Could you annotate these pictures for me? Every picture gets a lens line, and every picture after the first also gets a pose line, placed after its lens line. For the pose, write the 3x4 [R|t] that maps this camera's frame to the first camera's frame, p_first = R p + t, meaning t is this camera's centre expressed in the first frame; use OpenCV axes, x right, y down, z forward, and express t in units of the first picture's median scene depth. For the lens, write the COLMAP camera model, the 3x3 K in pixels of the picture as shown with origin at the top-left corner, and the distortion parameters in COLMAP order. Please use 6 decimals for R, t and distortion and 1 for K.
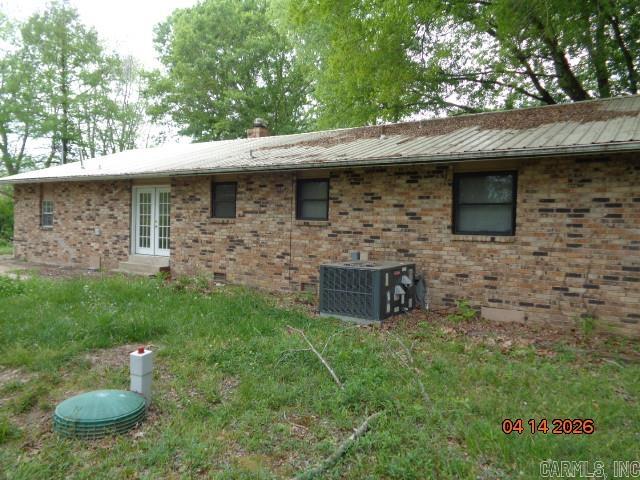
lens RADIAL K [[479.4, 0, 320.3], [0, 479.4, 239.3], [0, 0, 1]] dist [0.002144, 0.006580]
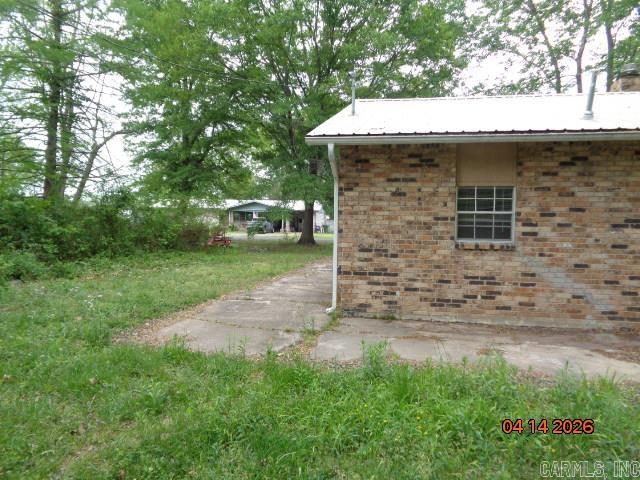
lens RADIAL K [[479.4, 0, 322.5], [0, 479.4, 240.8], [0, 0, 1]] dist [0.002144, 0.006580]
pose [[0.925303, -0.028443, 0.378160, -1.196233], [0.023387, 0.999565, 0.017958, -0.053991], [-0.378507, -0.007773, 0.925566, 0.865775]]
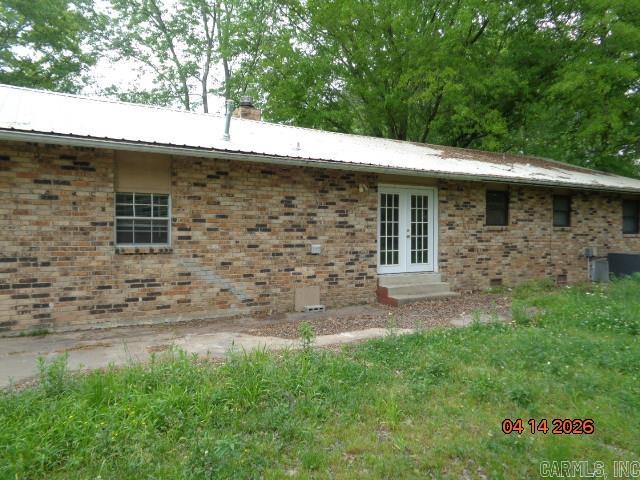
lens RADIAL K [[479.4, 0, 319.9], [0, 479.4, 238.9], [0, 0, 1]] dist [0.002144, 0.006580]
pose [[0.430999, -0.041609, 0.901393, -1.249788], [0.034487, 0.998966, 0.029623, -0.057428], [-0.901693, 0.018319, 0.431988, 0.865002]]
